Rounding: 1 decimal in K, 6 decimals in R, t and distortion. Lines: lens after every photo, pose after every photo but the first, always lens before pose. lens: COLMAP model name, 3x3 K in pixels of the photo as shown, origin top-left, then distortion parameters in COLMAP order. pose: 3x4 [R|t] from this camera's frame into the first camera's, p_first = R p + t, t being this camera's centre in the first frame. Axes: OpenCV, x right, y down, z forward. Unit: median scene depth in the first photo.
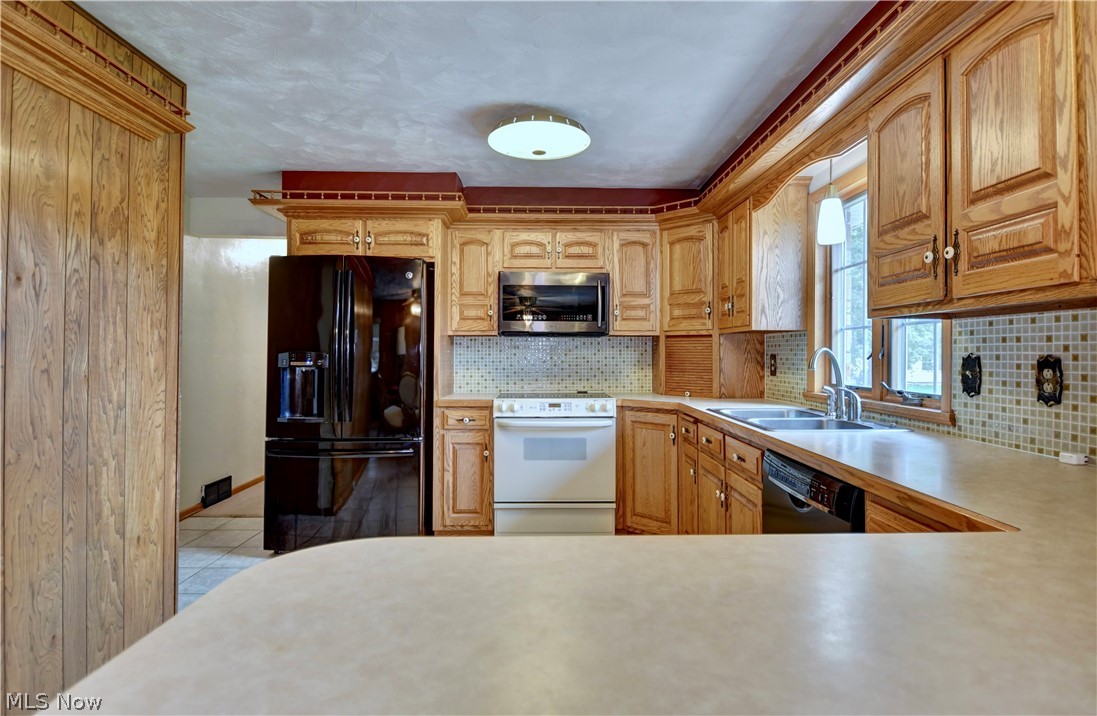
lens RADIAL K [[572.7, 0, 546.2], [0, 572.7, 347.9], [0, 0, 1]] dist [0.006594, -0.018886]
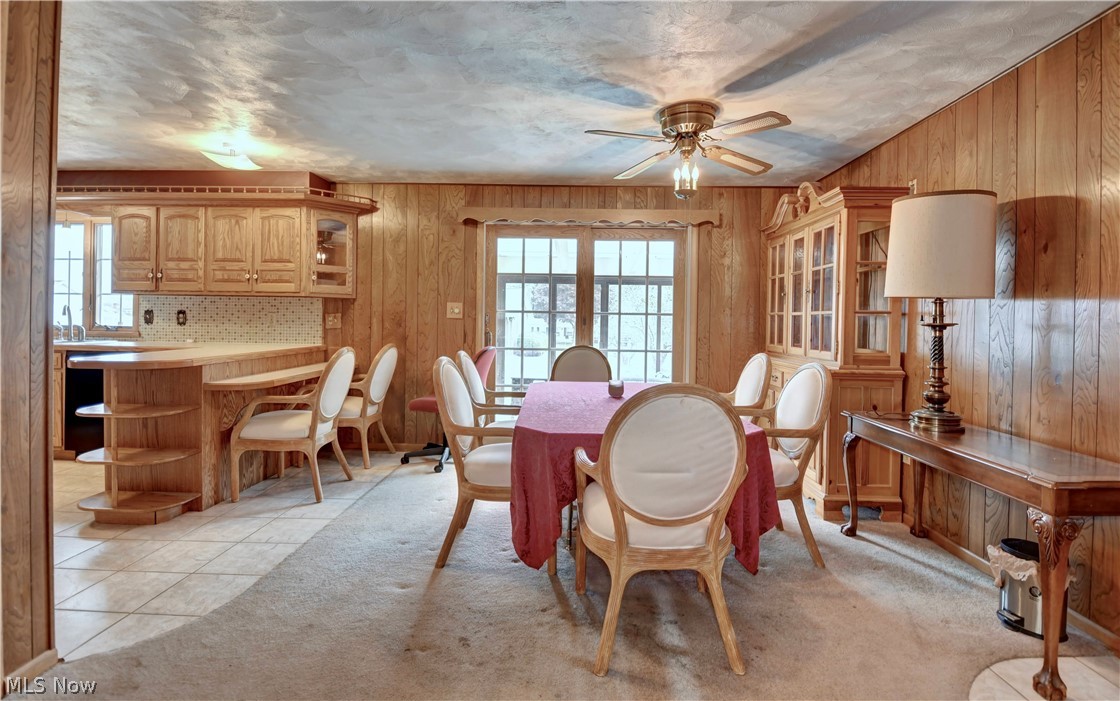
lens RADIAL K [[535.3, 0, 562.2], [0, 535.3, 327.2], [0, 0, 1]] dist [0.007136, -0.014261]
pose [[0.041709, -0.014267, 0.999028, -0.889153], [-0.024904, 0.999573, 0.015315, 0.005305], [-0.998819, -0.025518, 0.041336, -0.547159]]
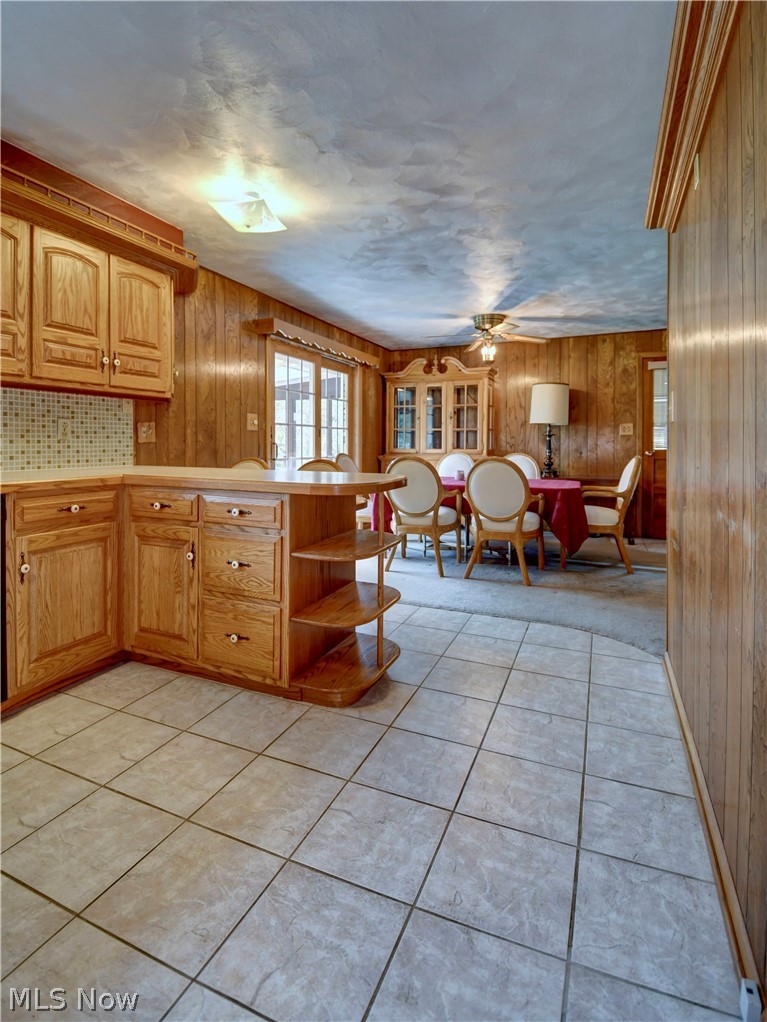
lens RADIAL K [[515.9, 0, 377.4], [0, 515.9, 447.1], [0, 0, 1]] dist [0.002048, -0.005287]
pose [[-0.910485, -0.010551, 0.413408, -0.357927], [-0.011337, 0.999936, 0.000552, 0.045682], [-0.413388, -0.004184, -0.910546, 0.743296]]
